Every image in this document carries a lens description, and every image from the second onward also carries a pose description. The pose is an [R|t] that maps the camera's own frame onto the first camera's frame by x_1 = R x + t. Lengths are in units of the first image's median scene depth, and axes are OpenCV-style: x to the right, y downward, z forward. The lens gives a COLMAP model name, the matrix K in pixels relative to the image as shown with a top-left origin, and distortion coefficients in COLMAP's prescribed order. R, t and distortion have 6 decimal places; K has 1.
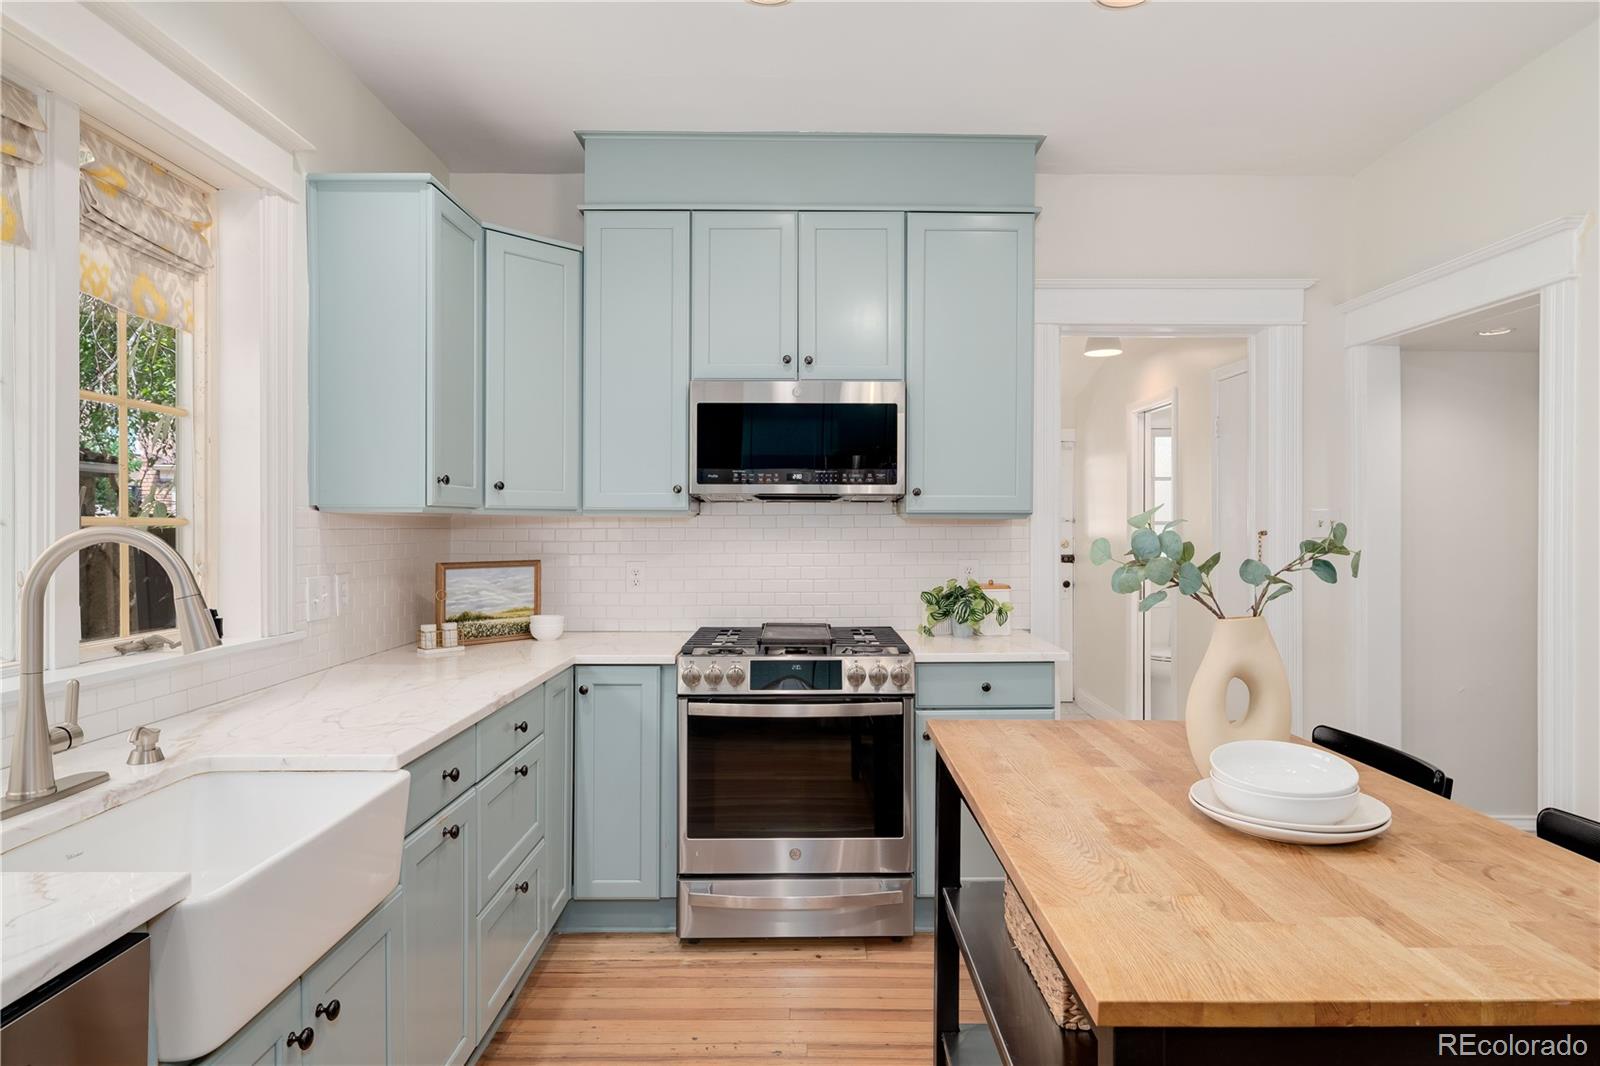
lens RADIAL K [[896.3, 0, 805.0], [0, 896.3, 531.2], [0, 0, 1]] dist [-0.003953, -0.001727]
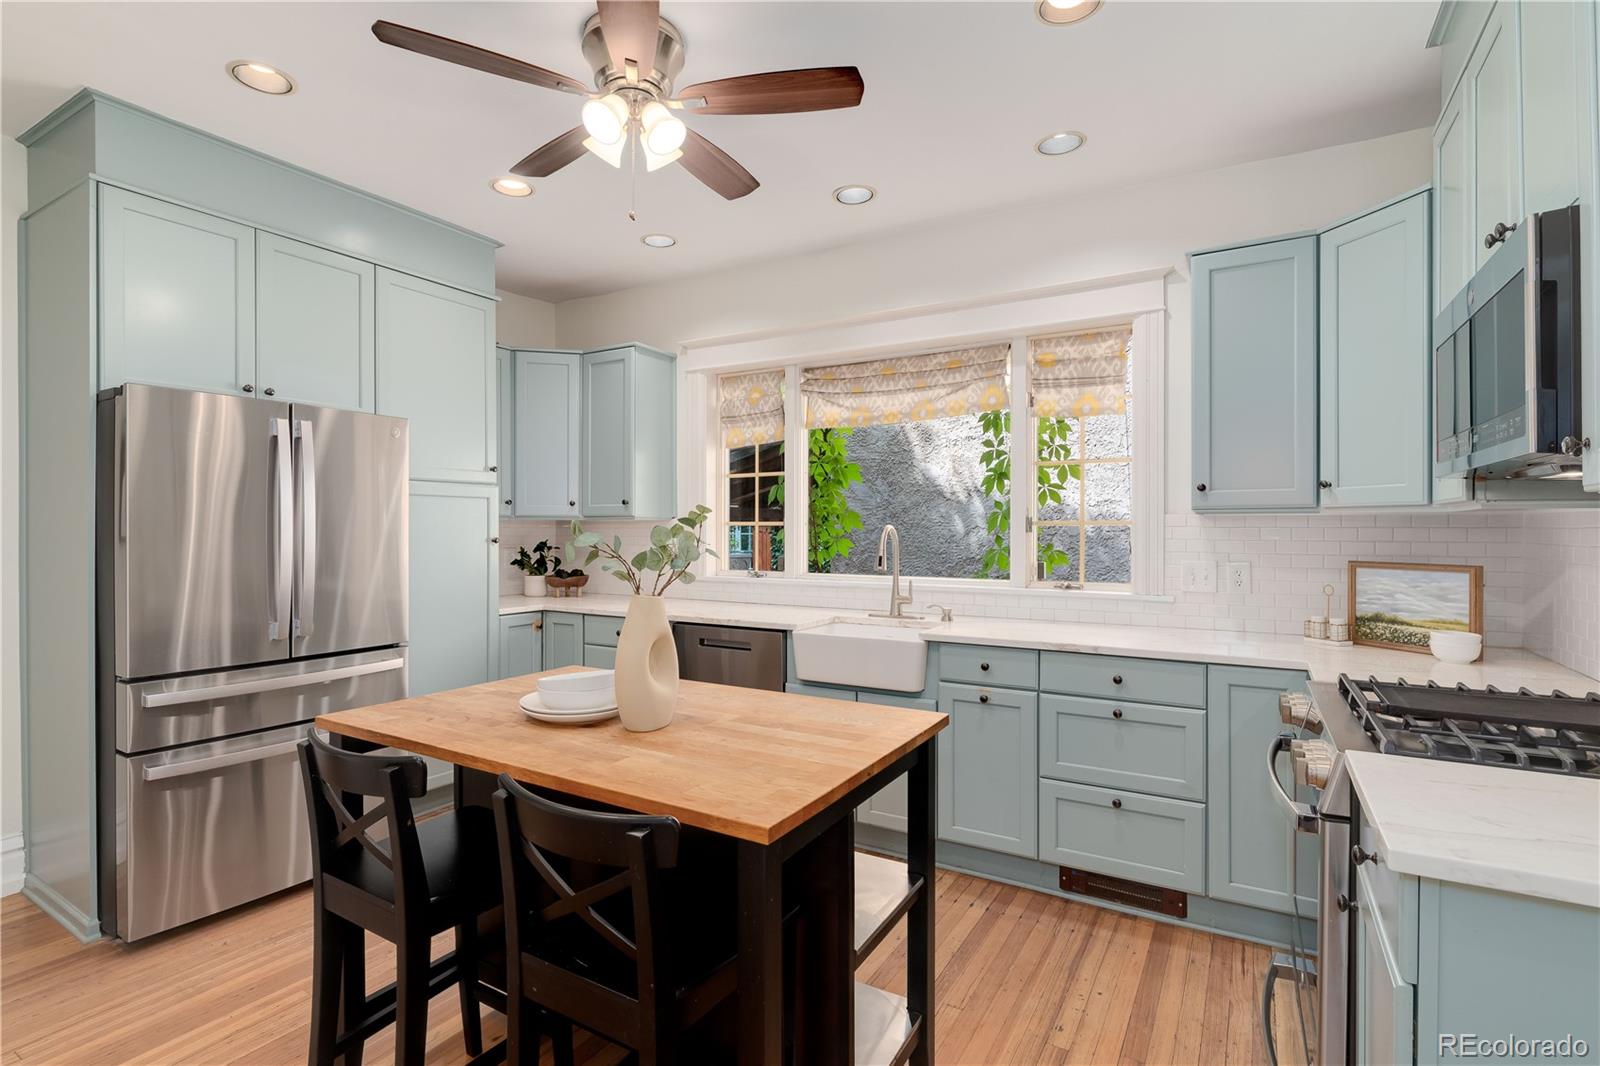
lens RADIAL K [[763.8, 0, 800.0], [0, 763.8, 533.0], [0, 0, 1]] dist [-0.004460, -0.000699]
pose [[-0.509854, 0.008093, -0.860223, 0.672435], [-0.002852, 0.999934, 0.011097, -0.004297], [0.860256, 0.008112, -0.509798, 0.901661]]
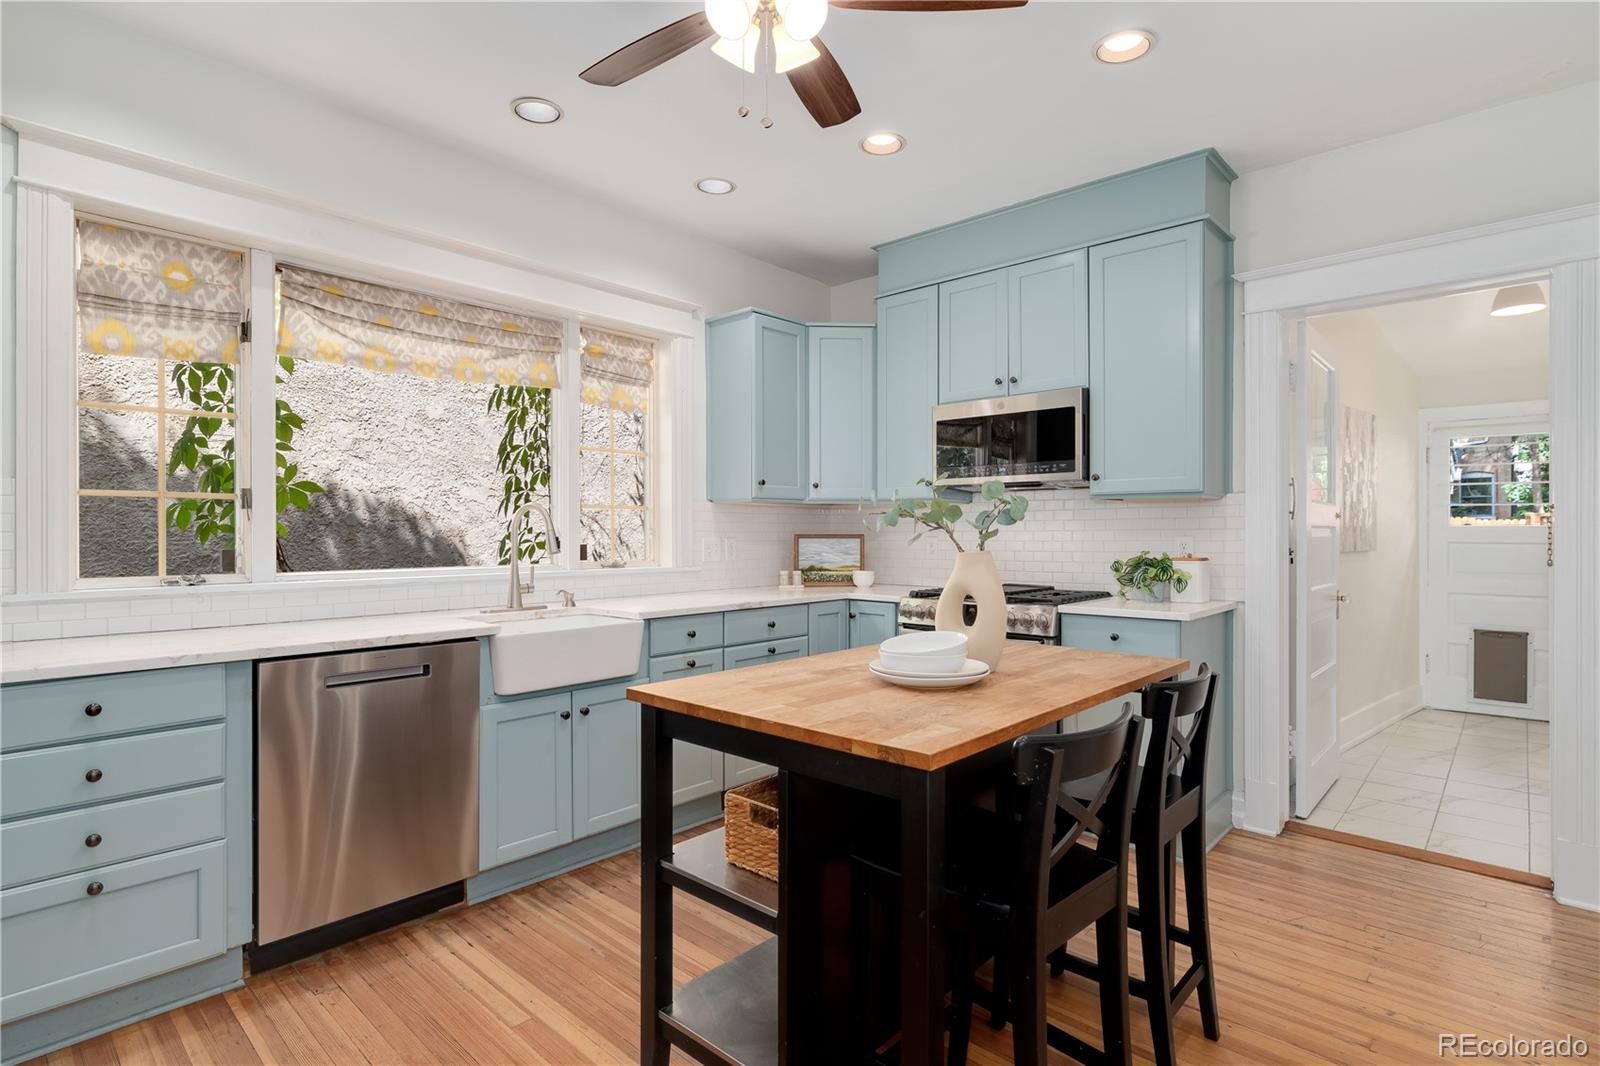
lens RADIAL K [[794.5, 0, 800.0], [0, 794.5, 533.0], [0, 0, 1]] dist [-0.000965, -0.000436]
pose [[0.736193, 0.001640, -0.676769, 0.579059], [-0.002911, 0.999995, -0.000744, 0.034406], [0.676765, 0.002518, 0.736195, -0.060624]]
